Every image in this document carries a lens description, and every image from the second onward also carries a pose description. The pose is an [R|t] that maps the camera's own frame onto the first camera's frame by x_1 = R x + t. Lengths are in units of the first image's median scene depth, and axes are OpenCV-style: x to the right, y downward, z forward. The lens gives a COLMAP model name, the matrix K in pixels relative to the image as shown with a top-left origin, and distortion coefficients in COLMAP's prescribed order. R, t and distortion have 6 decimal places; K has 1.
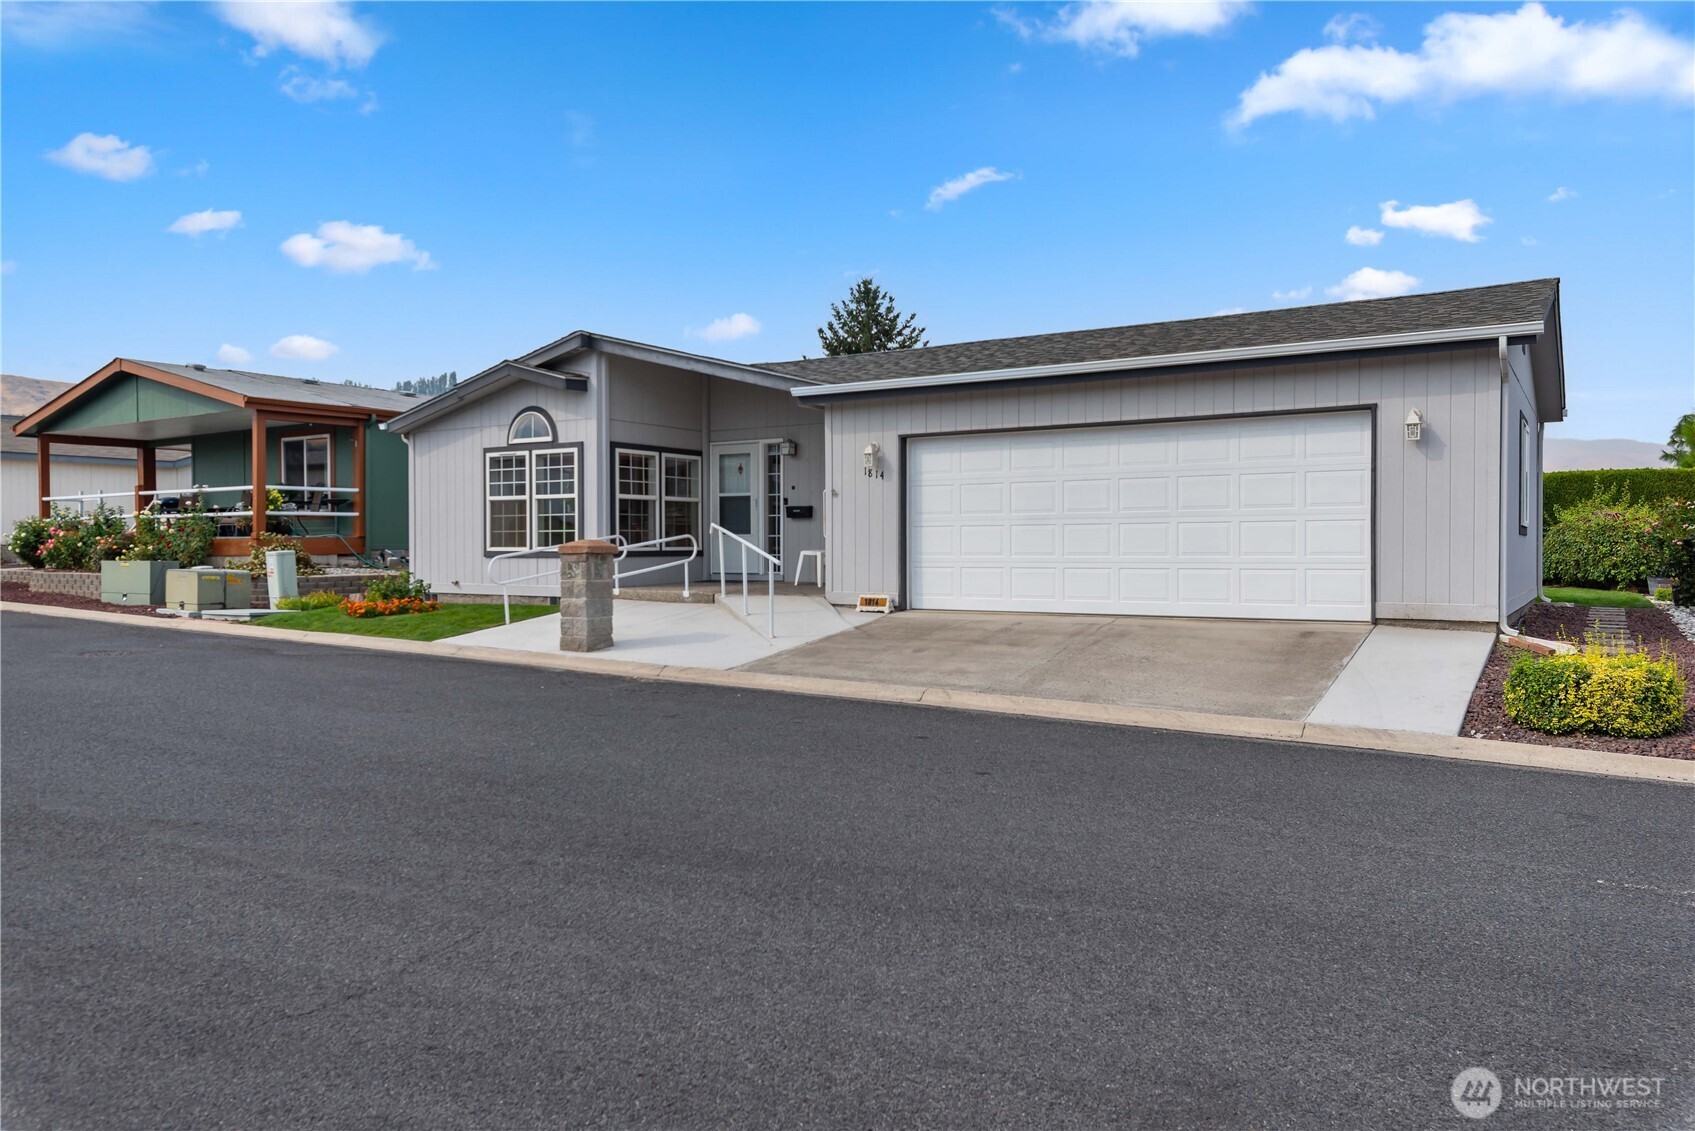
lens RADIAL K [[1190.5, 0, 853.0], [0, 1190.5, 552.3], [0, 0, 1]] dist [-0.006997, 0.000774]
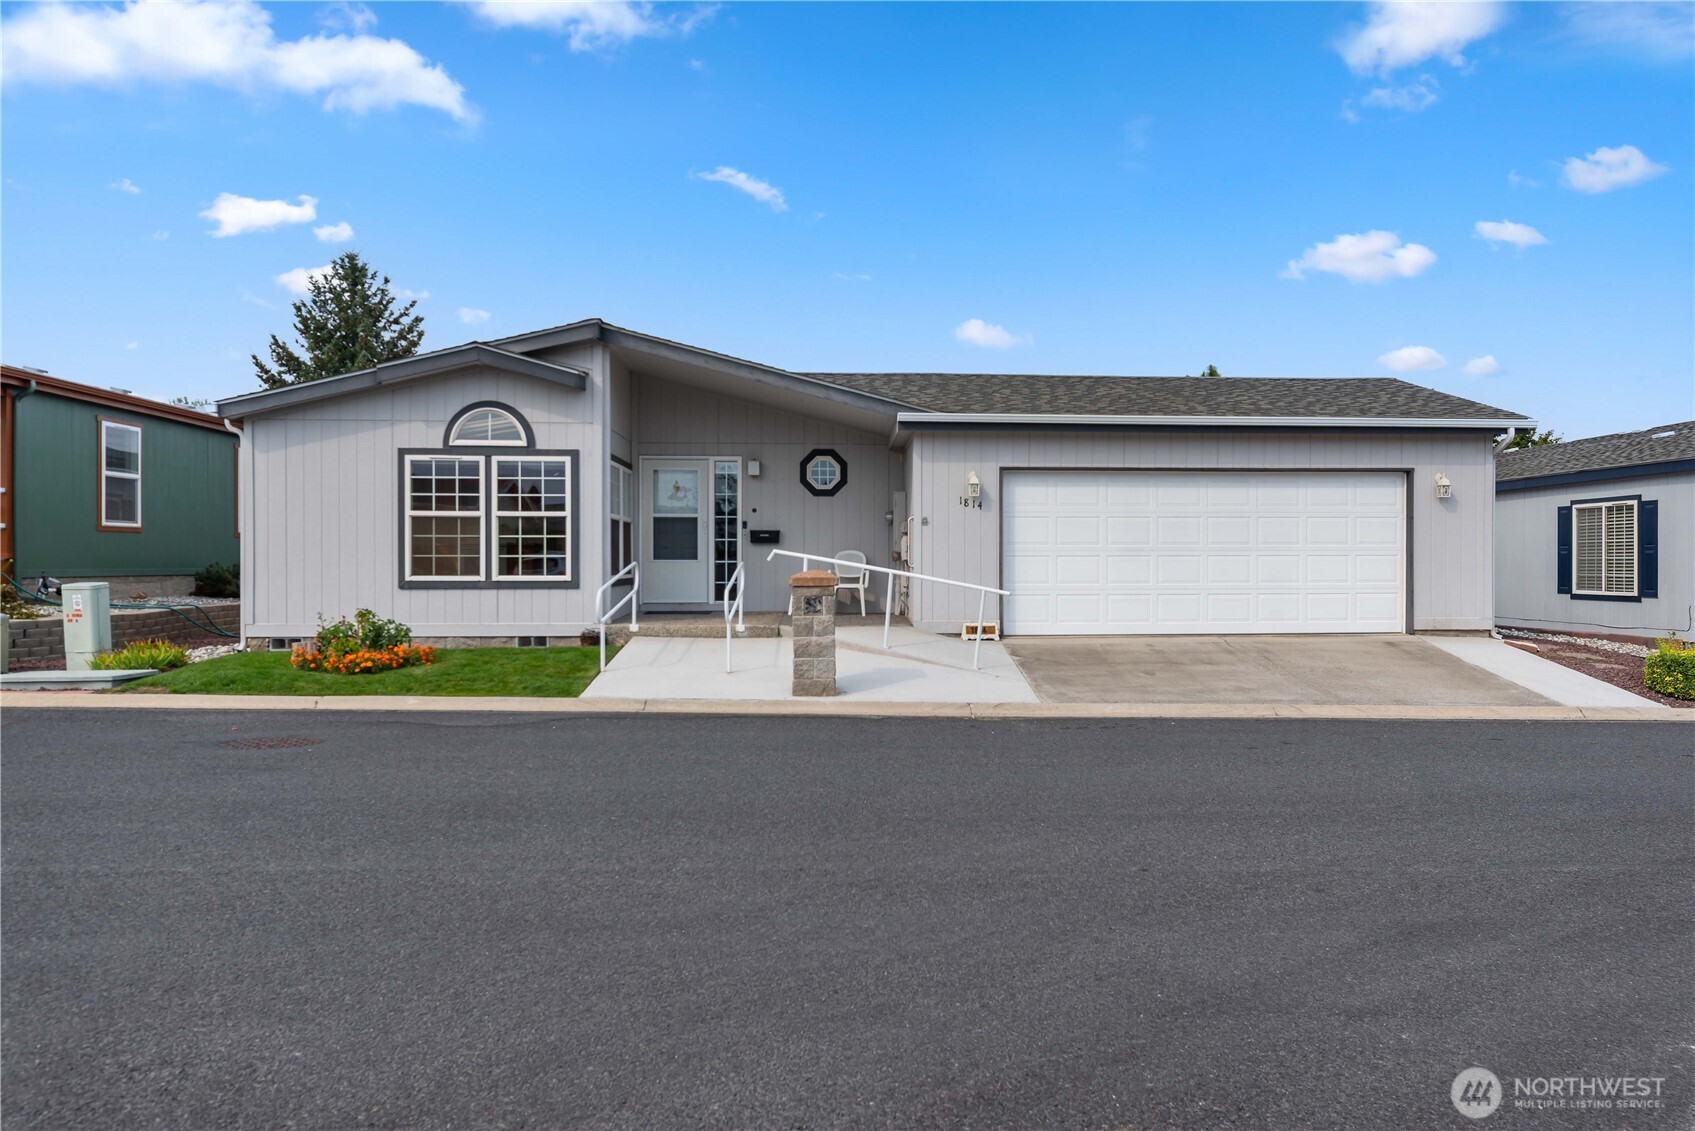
lens RADIAL K [[1190.5, 0, 854.2], [0, 1190.5, 563.3], [0, 0, 1]] dist [-0.006997, 0.000774]
pose [[0.795537, 0.001801, 0.605902, -0.571814], [0.001591, 0.999986, -0.005061, -0.008526], [-0.605903, 0.004991, 0.795523, 0.212832]]
